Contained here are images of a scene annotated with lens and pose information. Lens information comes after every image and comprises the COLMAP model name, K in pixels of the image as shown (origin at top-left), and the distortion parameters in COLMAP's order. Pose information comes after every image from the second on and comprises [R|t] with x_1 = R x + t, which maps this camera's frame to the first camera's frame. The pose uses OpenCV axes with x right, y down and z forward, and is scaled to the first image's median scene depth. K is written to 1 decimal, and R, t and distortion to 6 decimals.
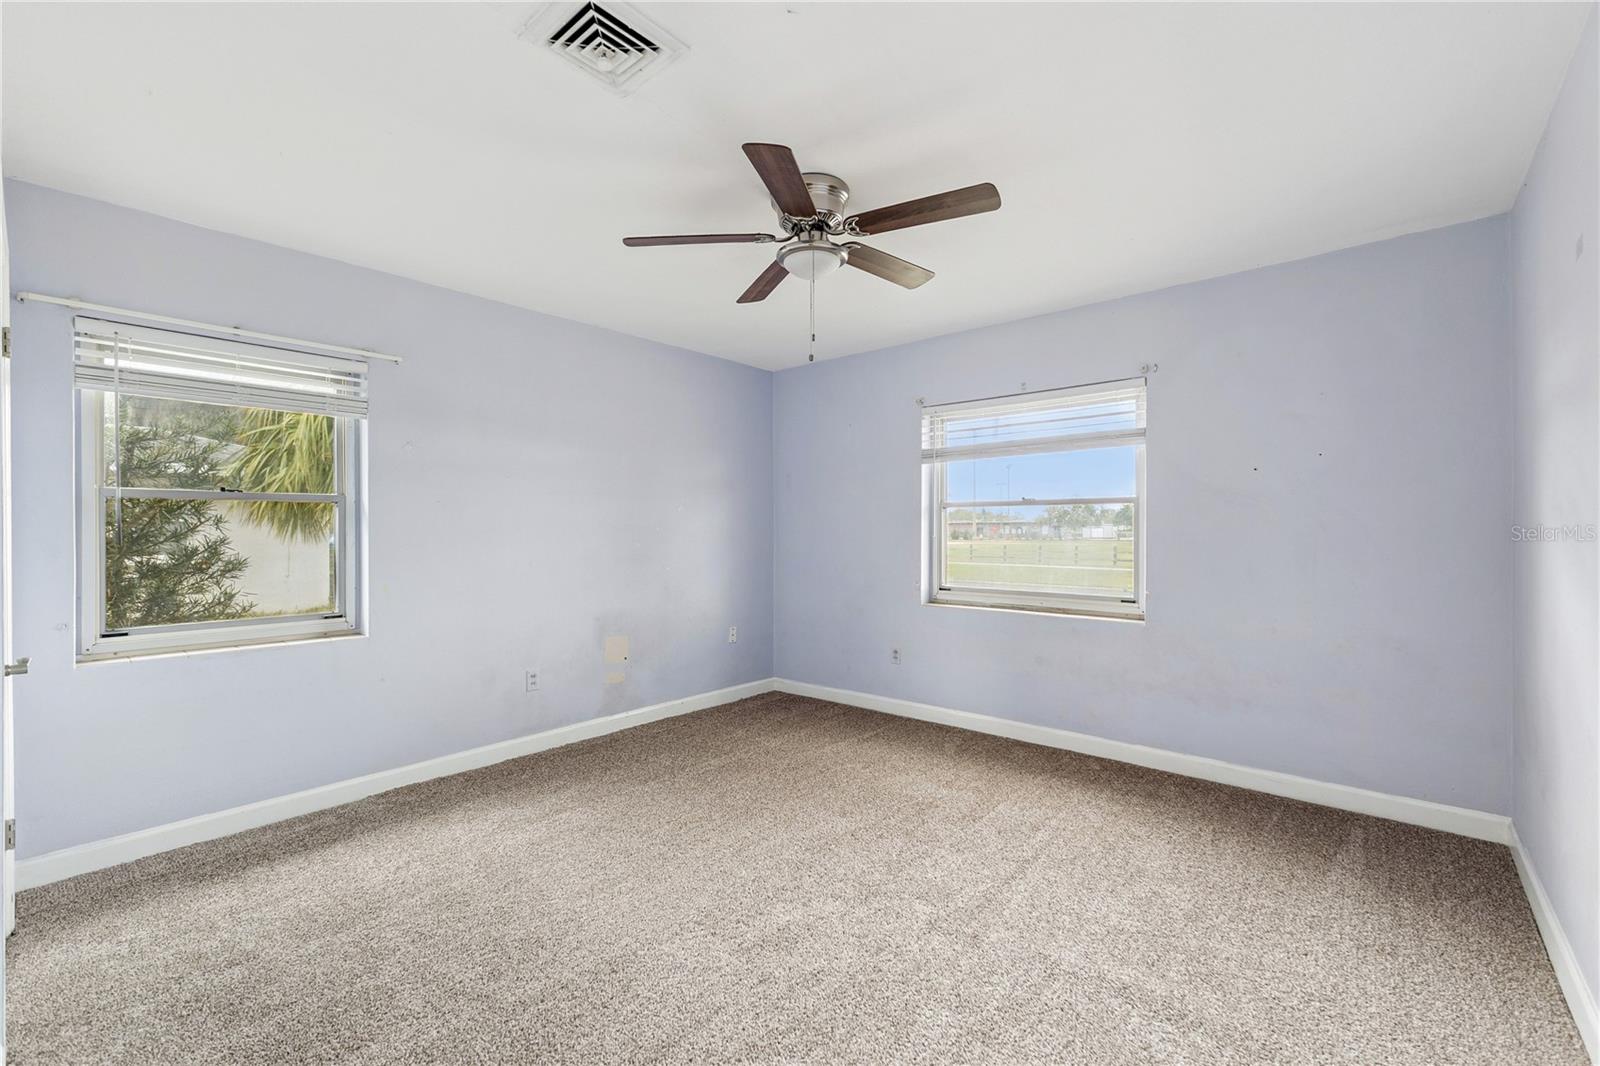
lens RADIAL K [[694.9, 0, 800.0], [0, 694.9, 533.0], [0, 0, 1]] dist [0.001051, 0.000132]
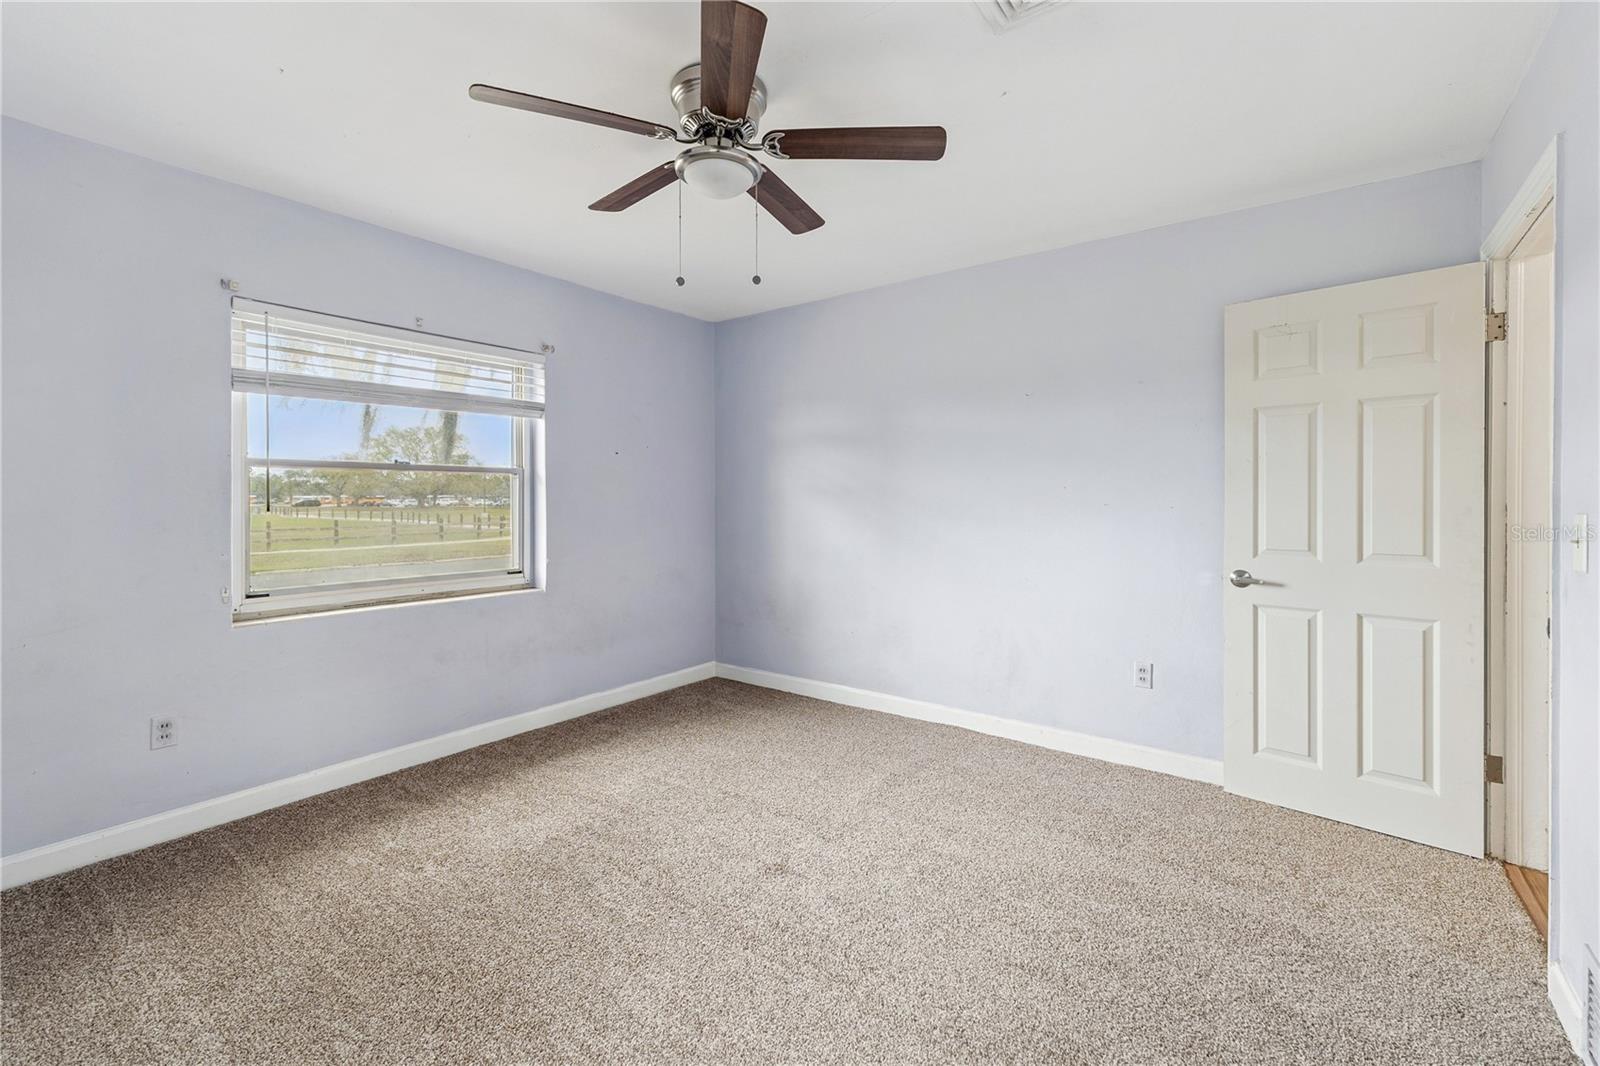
lens RADIAL K [[705.5, 0, 800.4], [0, 705.5, 504.1], [0, 0, 1]] dist [0.042467, 0.000000]
pose [[-0.082192, -0.002396, 0.996614, -0.572384], [0.012043, 0.999922, 0.003398, 0.001736], [-0.996544, 0.012281, -0.082157, 0.664418]]
